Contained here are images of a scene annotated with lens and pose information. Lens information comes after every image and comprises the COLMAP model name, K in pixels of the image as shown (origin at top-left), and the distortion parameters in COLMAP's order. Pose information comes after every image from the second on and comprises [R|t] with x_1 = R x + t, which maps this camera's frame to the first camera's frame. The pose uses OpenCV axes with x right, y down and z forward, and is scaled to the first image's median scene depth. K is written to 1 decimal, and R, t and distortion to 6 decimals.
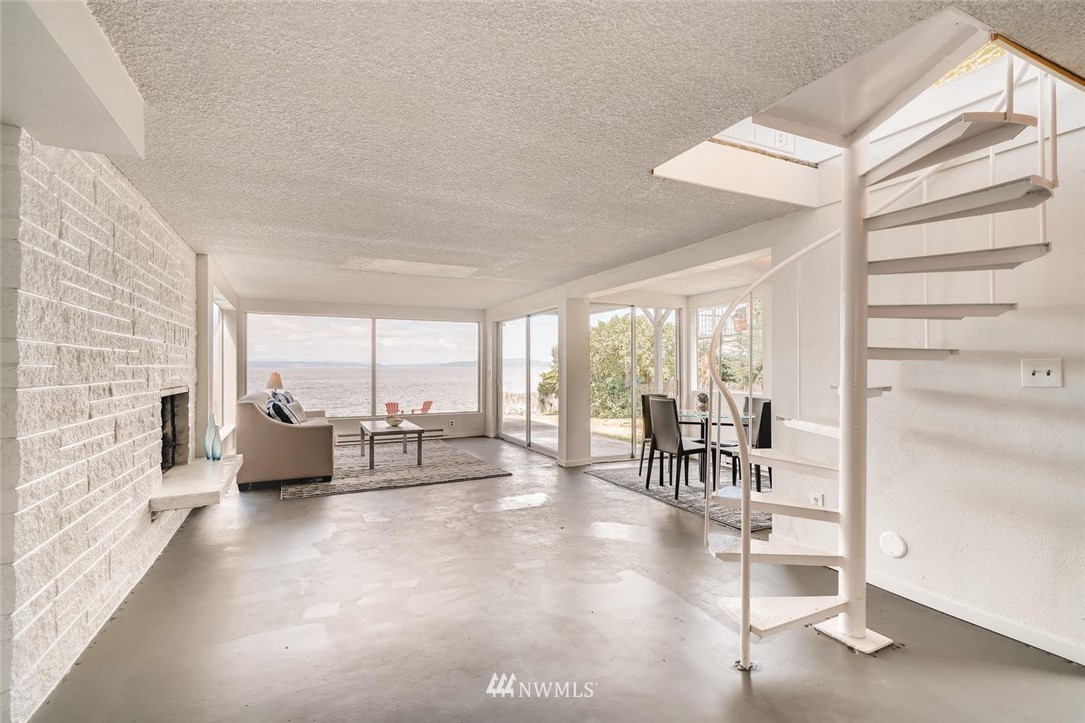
lens RADIAL K [[498.4, 0, 542.5], [0, 498.4, 361.5], [0, 0, 1]] dist [0.000443, 0.000027]
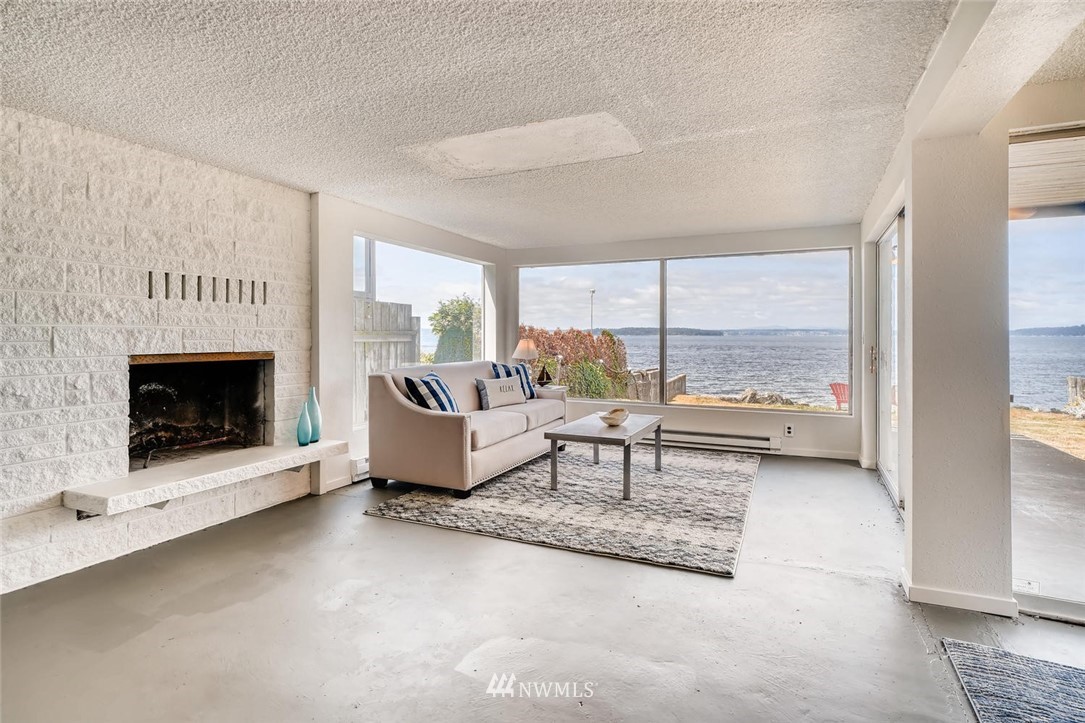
lens RADIAL K [[556.4, 0, 540.7], [0, 556.4, 335.2], [0, 0, 1]] dist [-0.001871, -0.000569]
pose [[0.622895, 0.002339, -0.782302, 0.234186], [0.006269, 0.999948, 0.007982, 0.013130], [0.782280, -0.009876, 0.622848, 0.624996]]
